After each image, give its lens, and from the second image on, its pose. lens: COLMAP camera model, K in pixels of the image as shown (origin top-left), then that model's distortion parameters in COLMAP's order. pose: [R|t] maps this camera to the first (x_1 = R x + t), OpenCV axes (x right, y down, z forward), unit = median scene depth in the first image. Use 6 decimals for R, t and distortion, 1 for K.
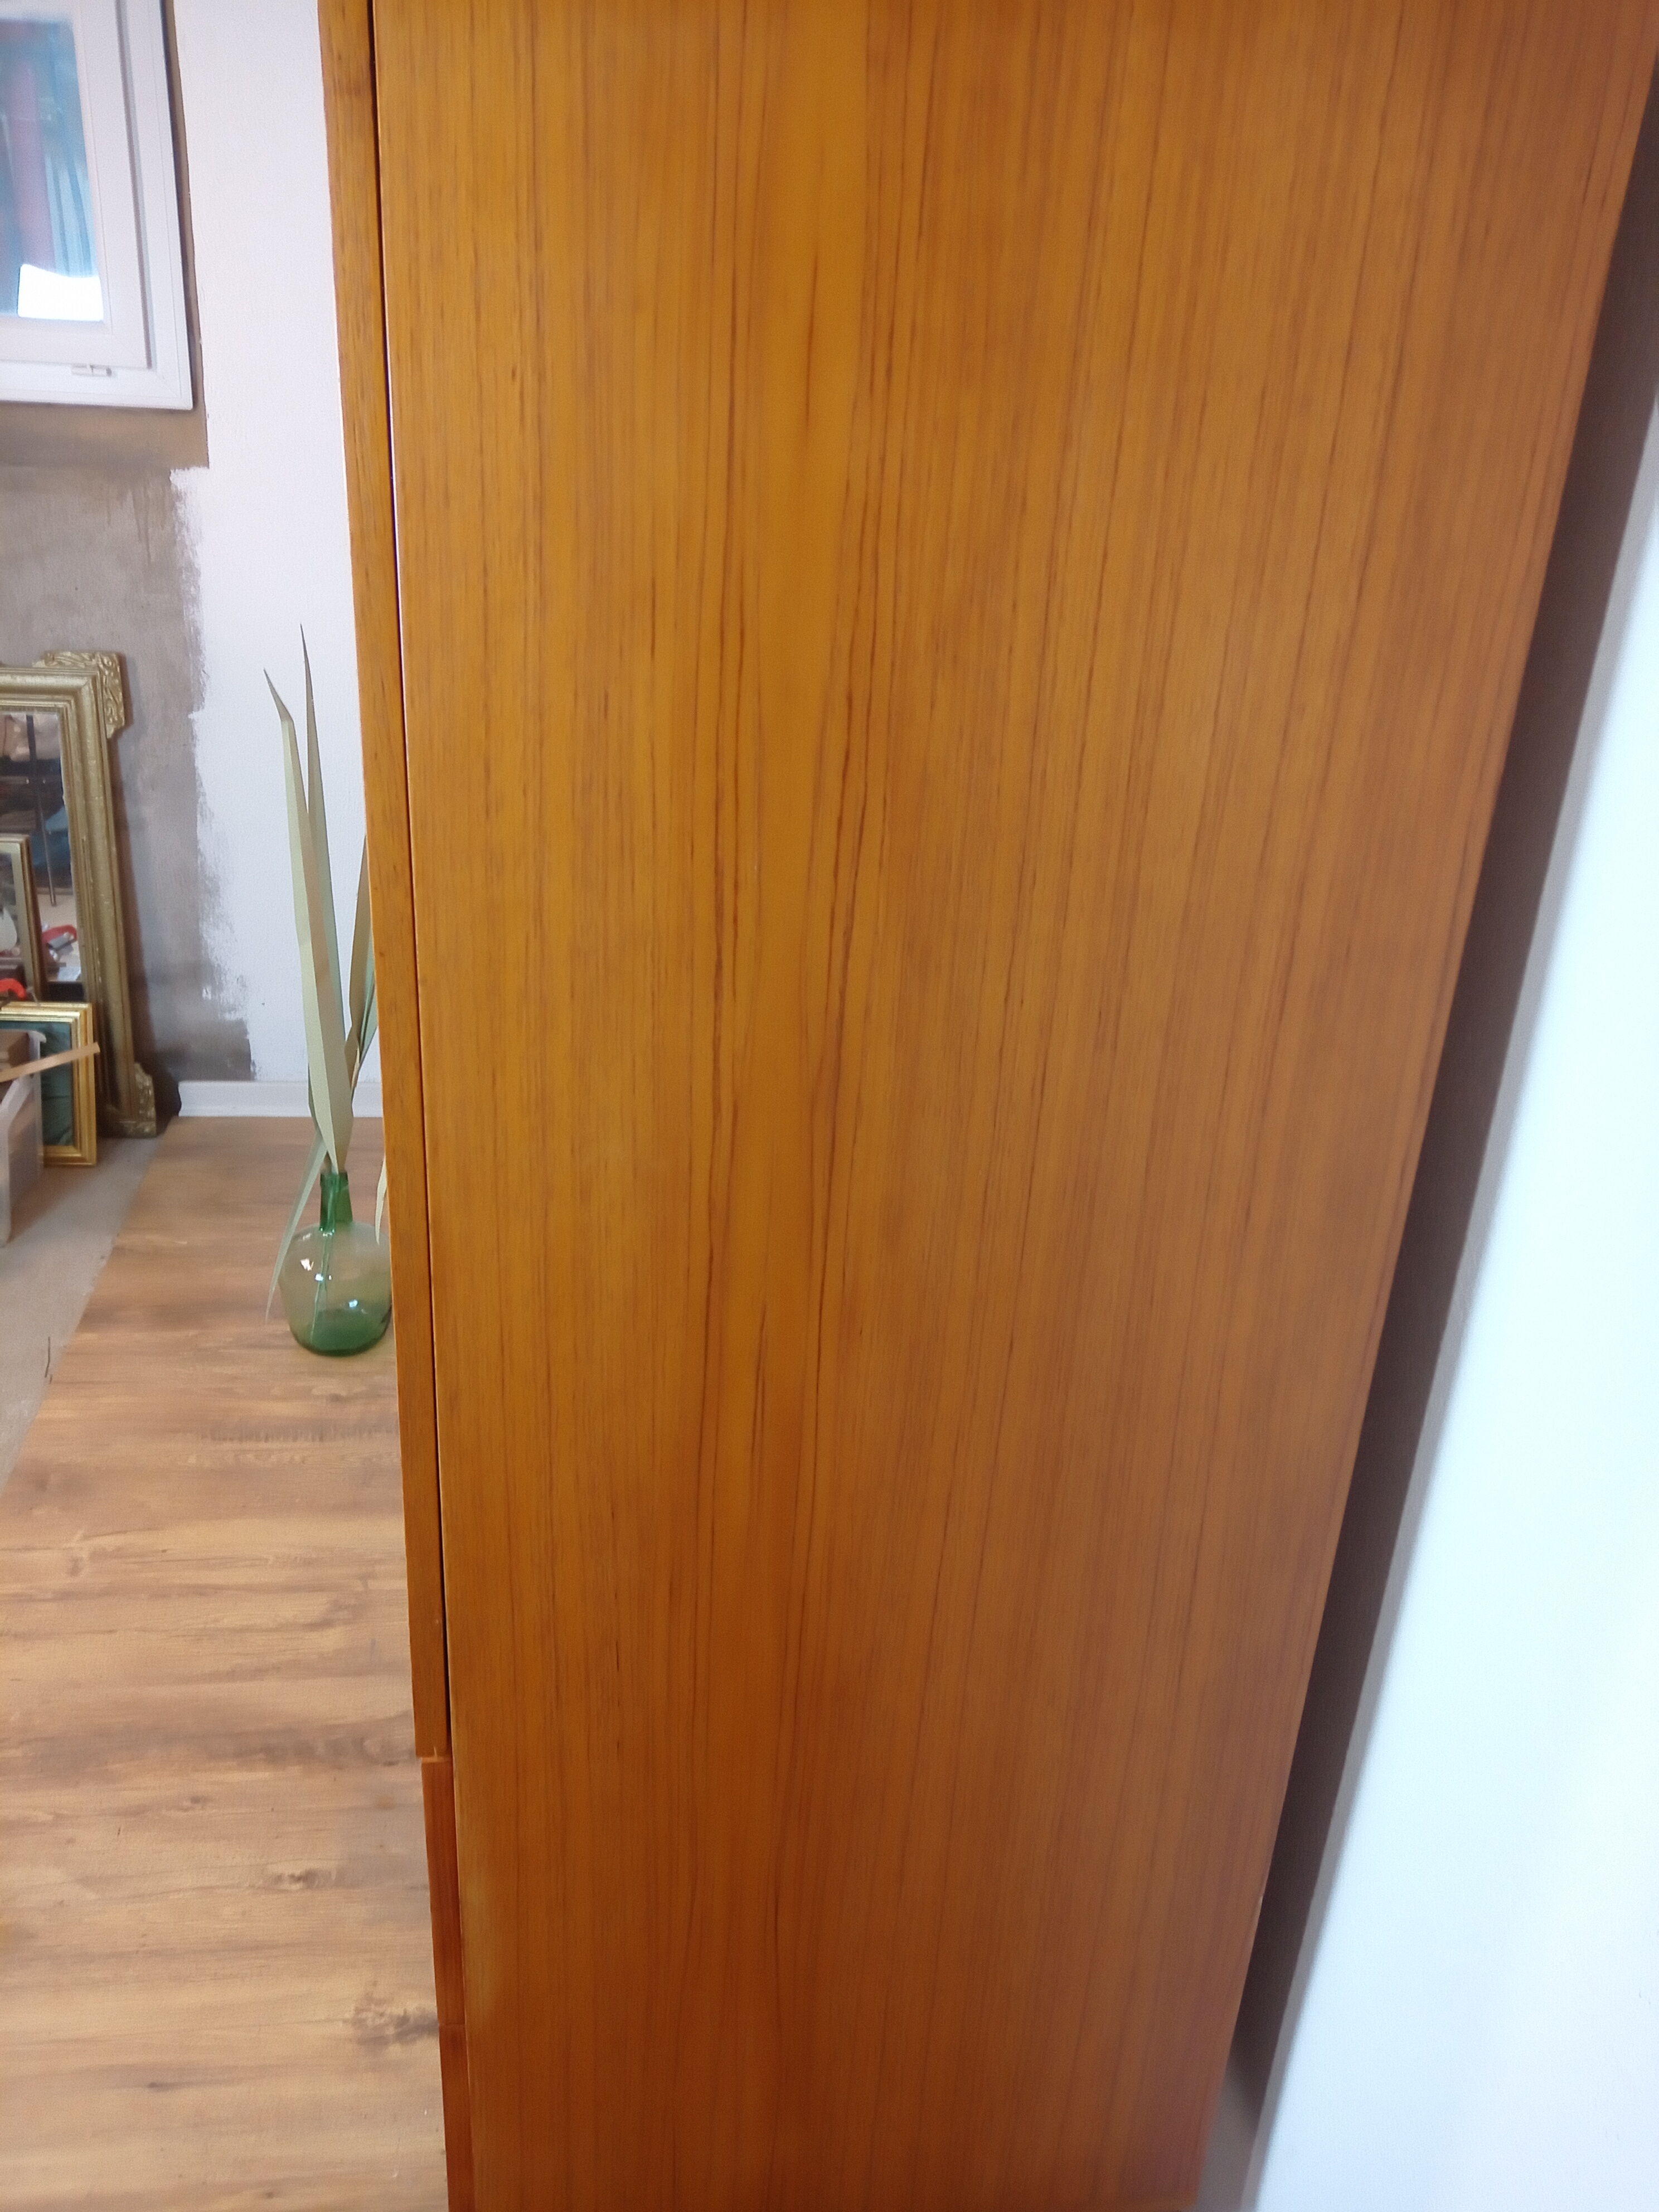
lens RADIAL K [[1774.3, 0, 815.9], [0, 1774.3, 1107.8], [0, 0, 1]] dist [0.043804, -0.063345]
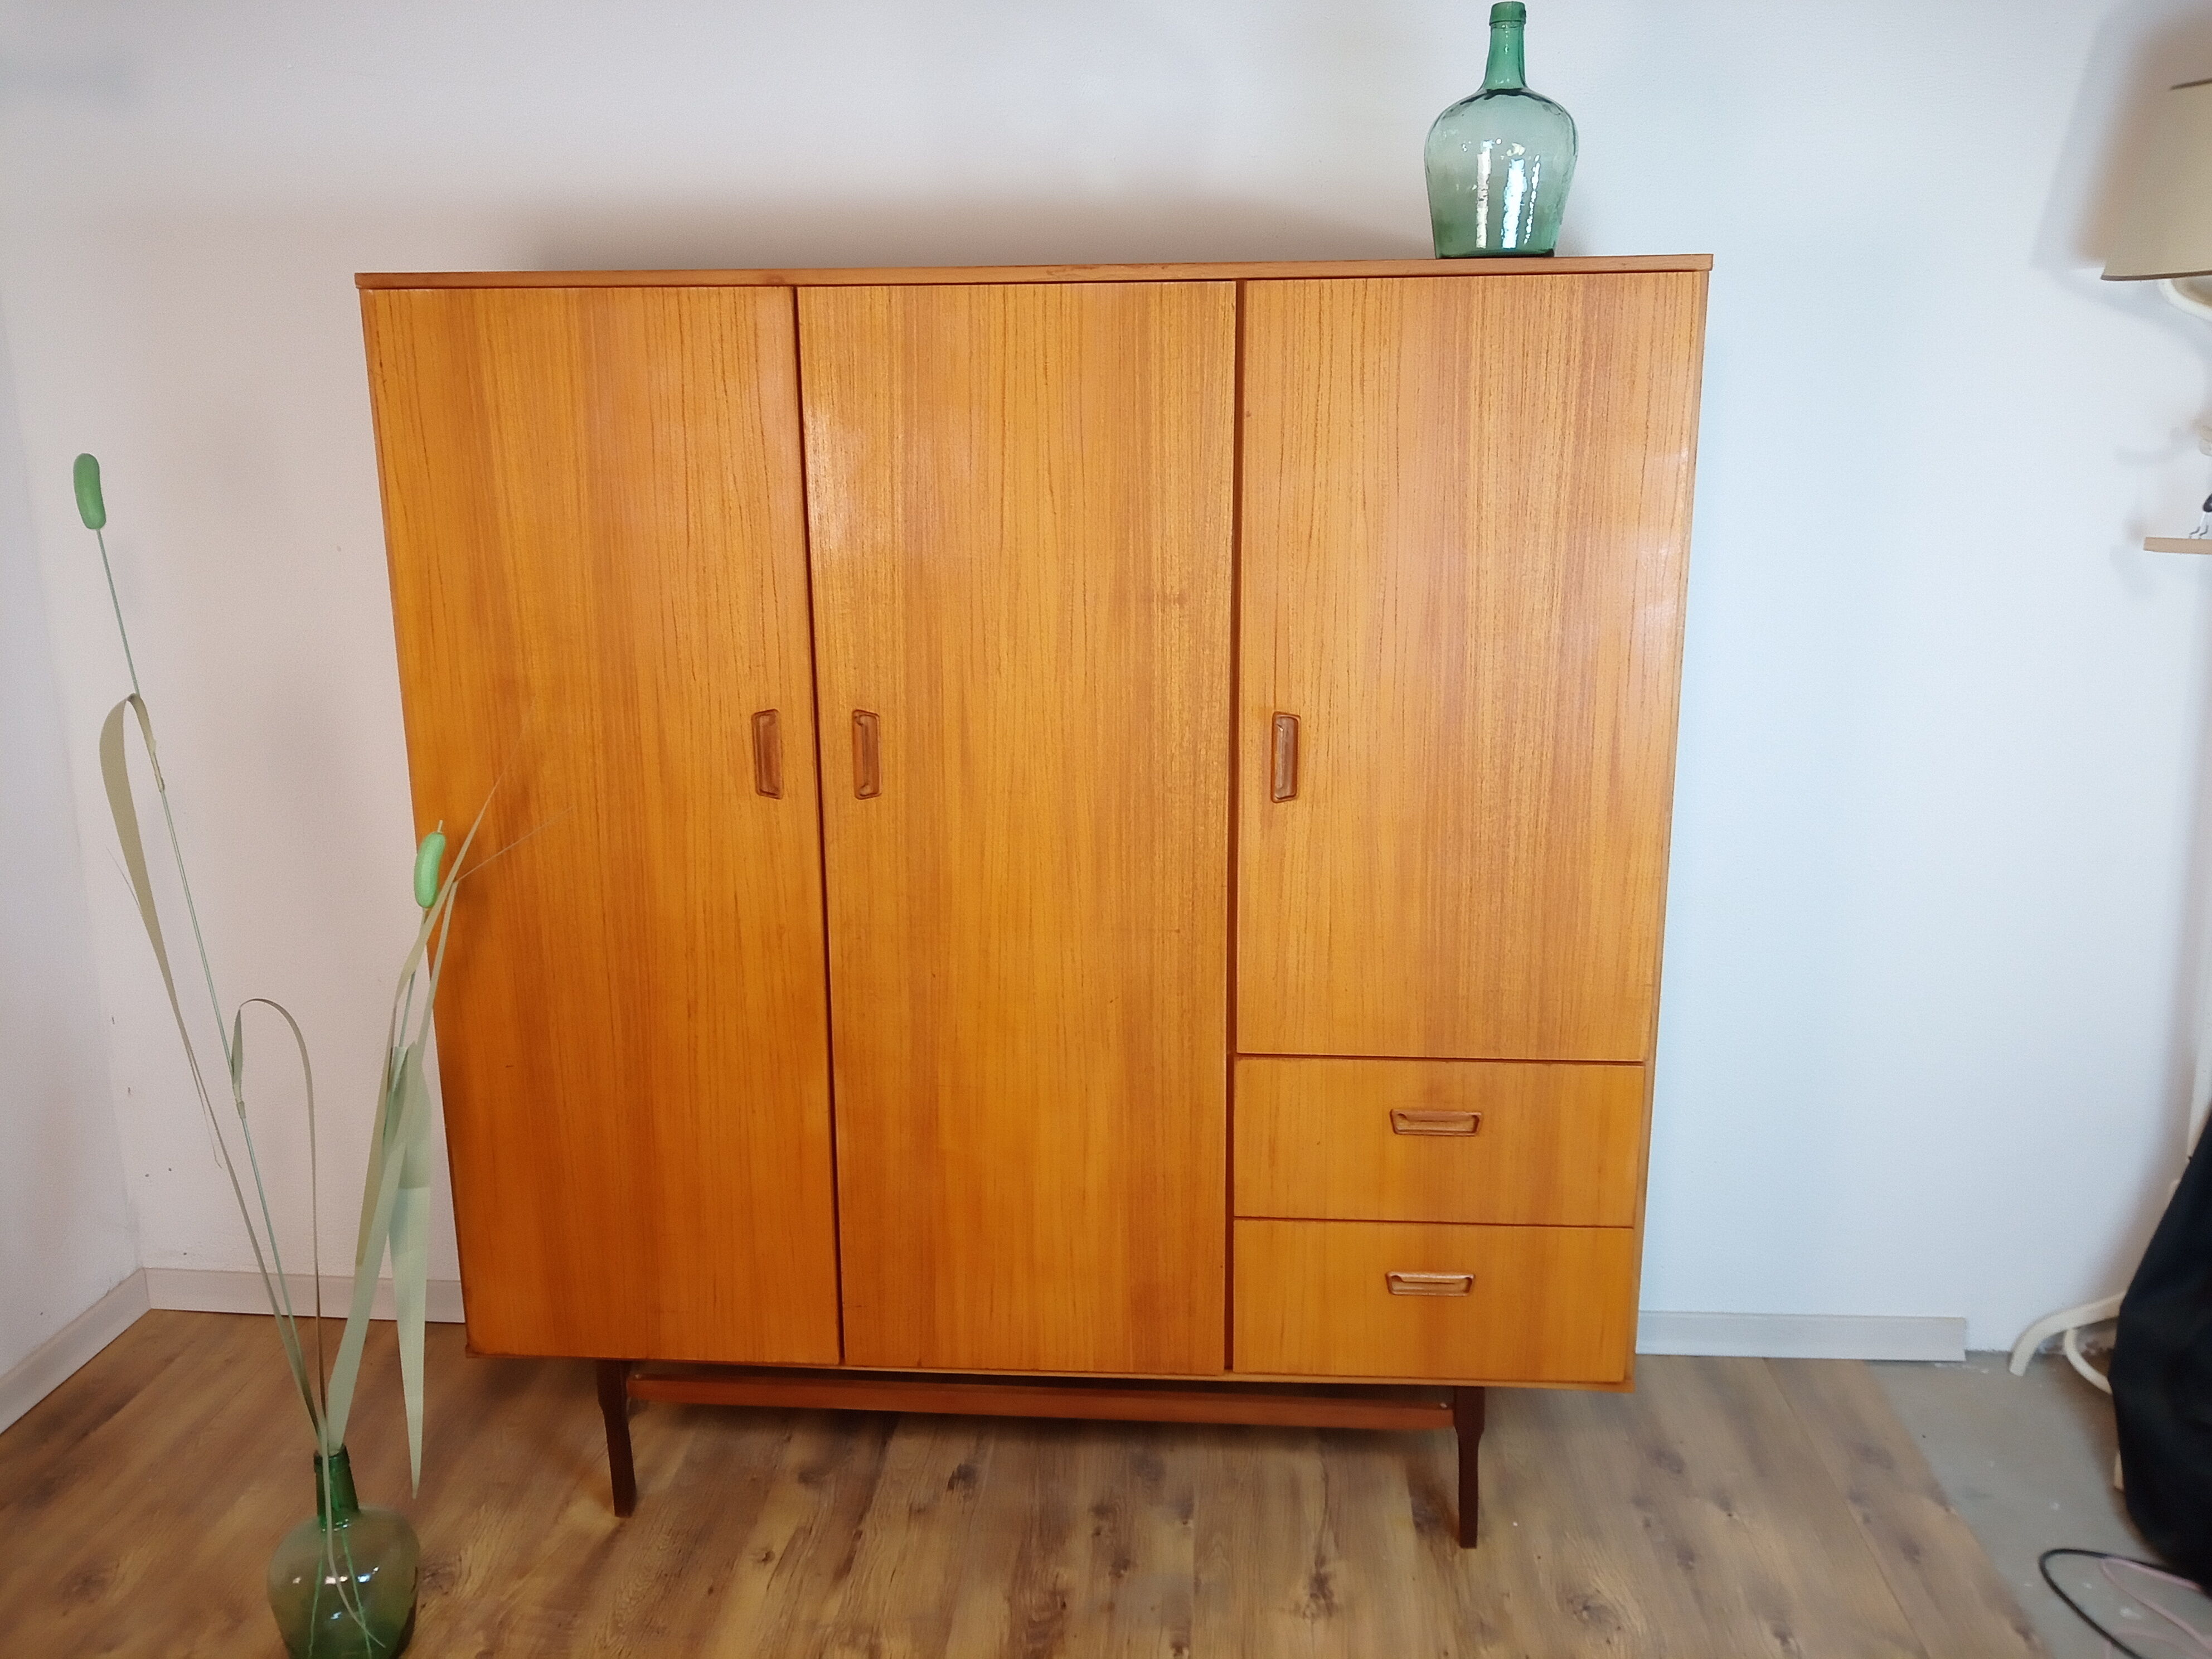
lens RADIAL K [[1774.3, 0, 1096.8], [0, 1774.3, 813.2], [0, 0, 1]] dist [0.043804, -0.063345]
pose [[0.198153, -0.277280, 0.940133, -1.185148], [0.426993, 0.887777, 0.171840, -0.286560], [-0.882277, 0.367380, 0.294313, 0.438895]]
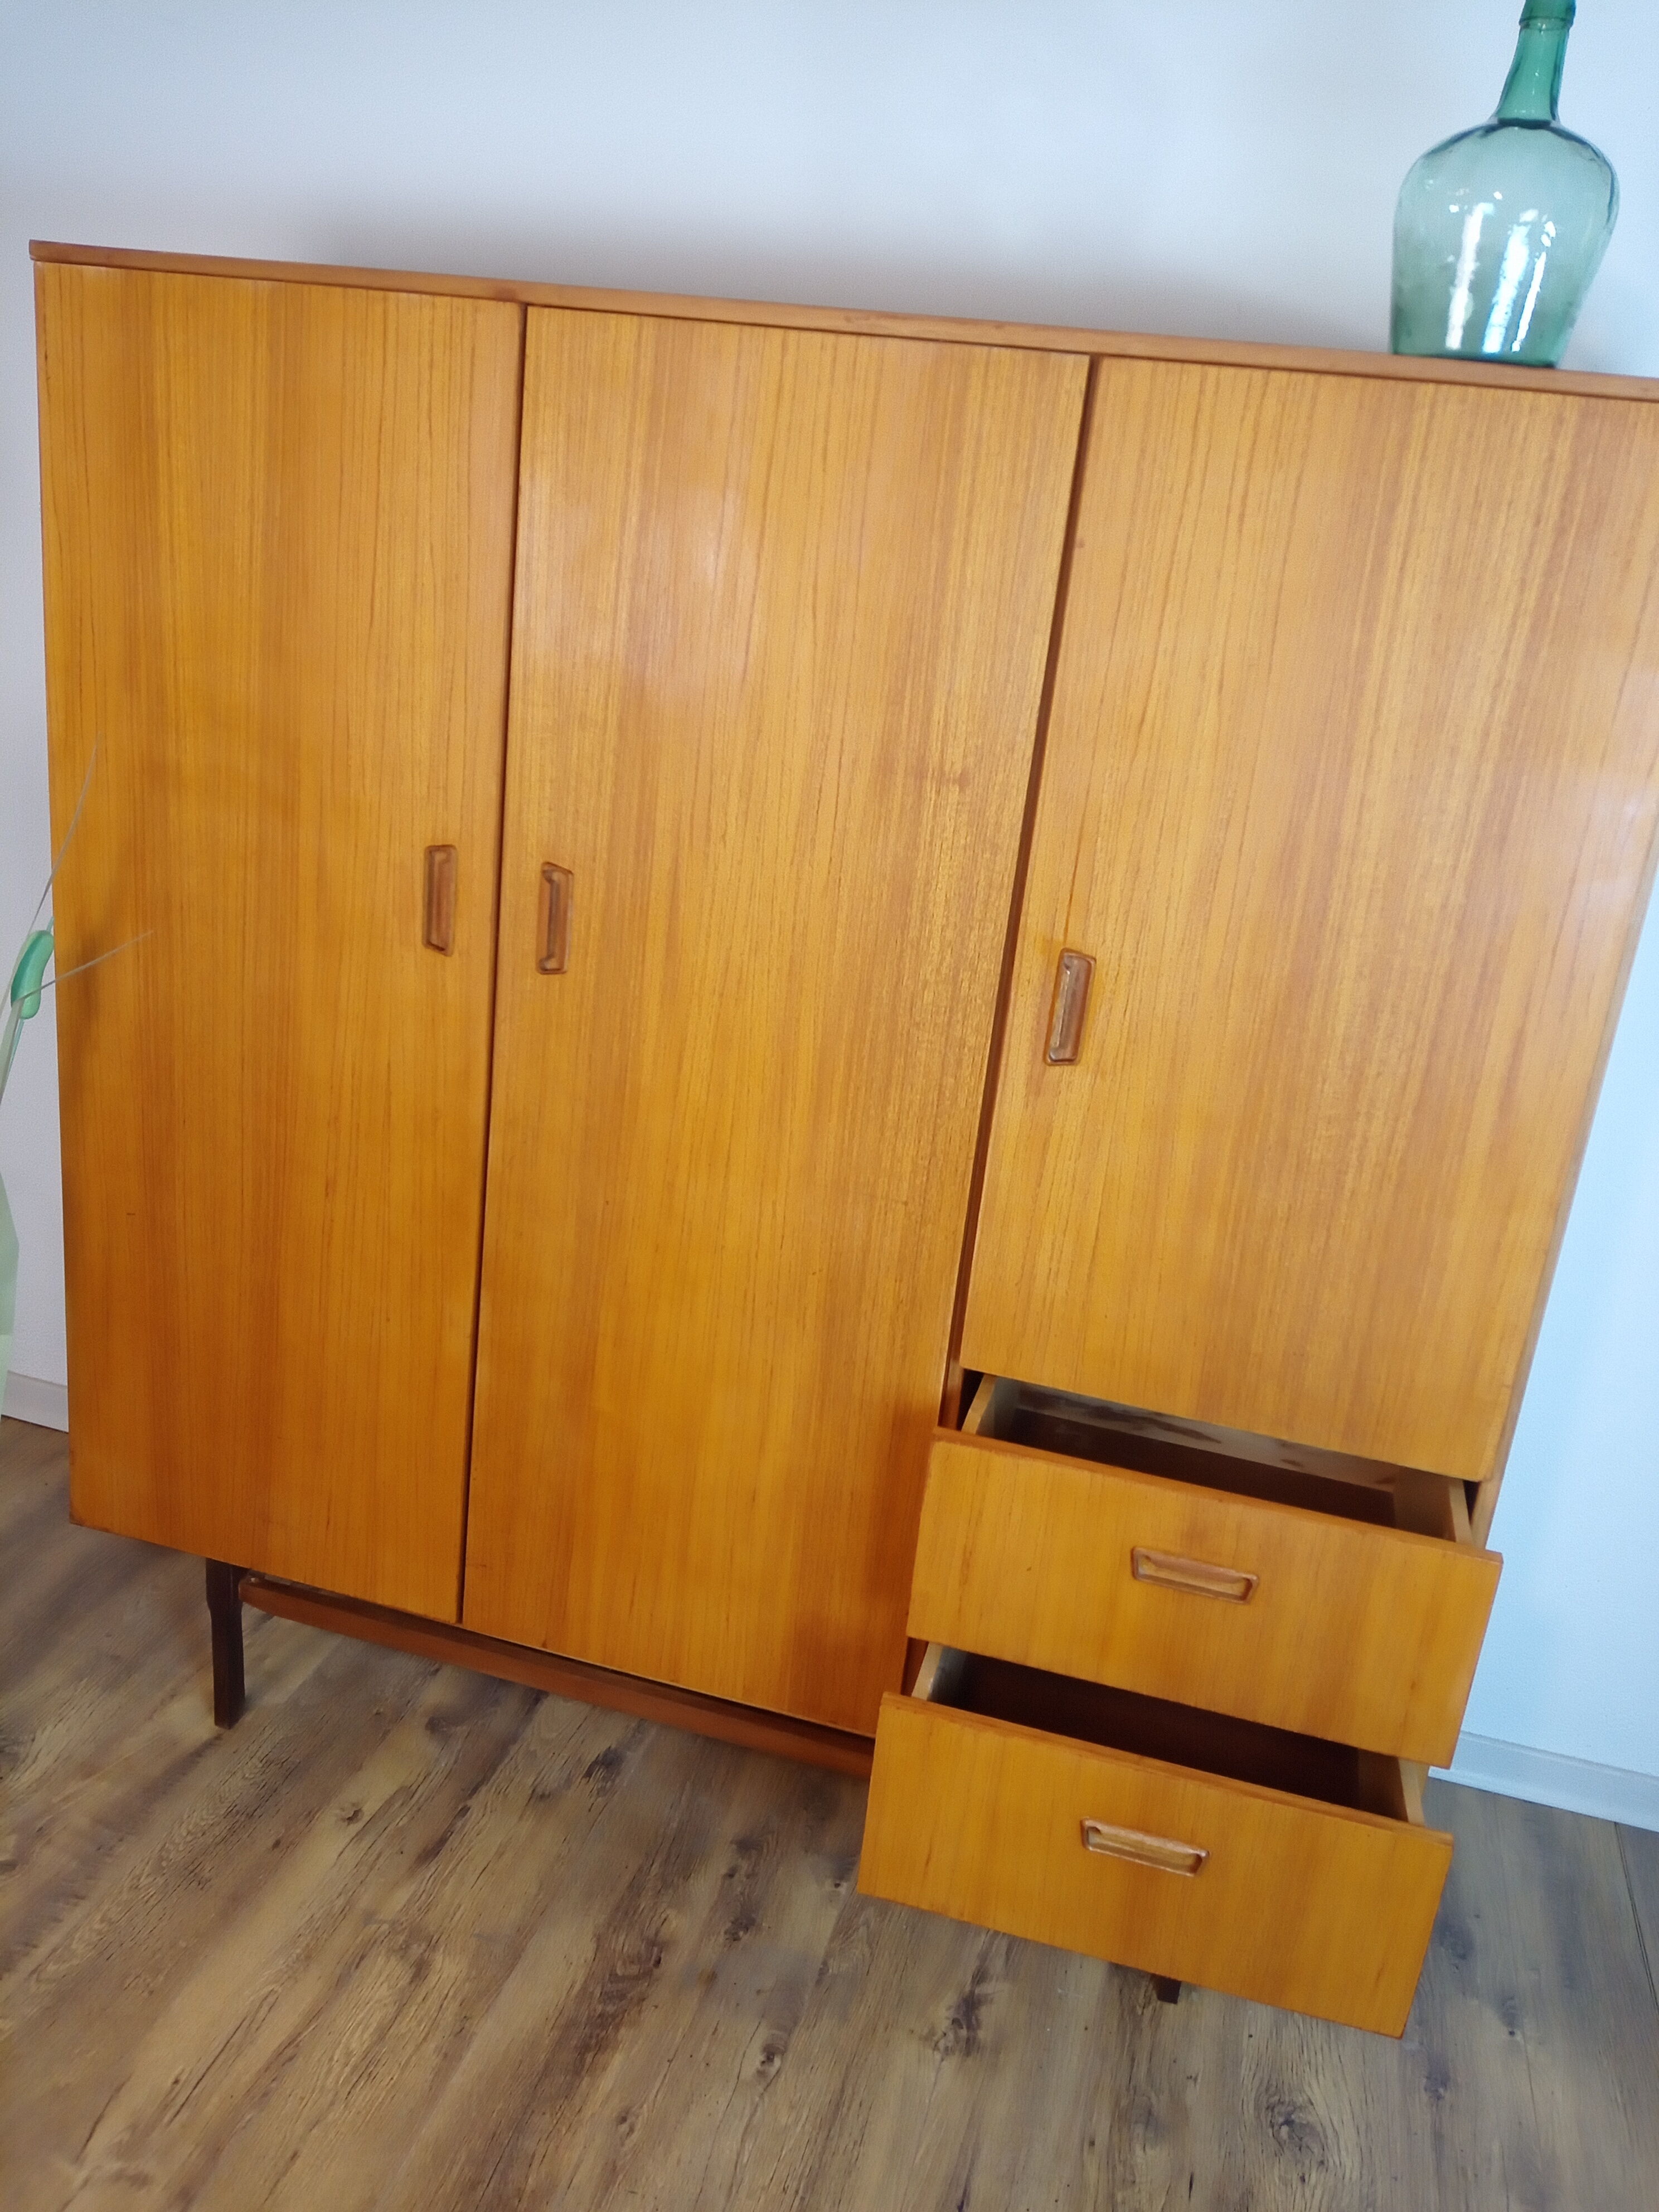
lens RADIAL K [[1774.3, 0, 835.3], [0, 1774.3, 1093.7], [0, 0, 1]] dist [0.043804, -0.063345]
pose [[0.387056, -0.299713, 0.871986, -0.908499], [0.306225, 0.933803, 0.185034, -0.230323], [-0.869720, 0.195406, 0.453214, 0.371514]]
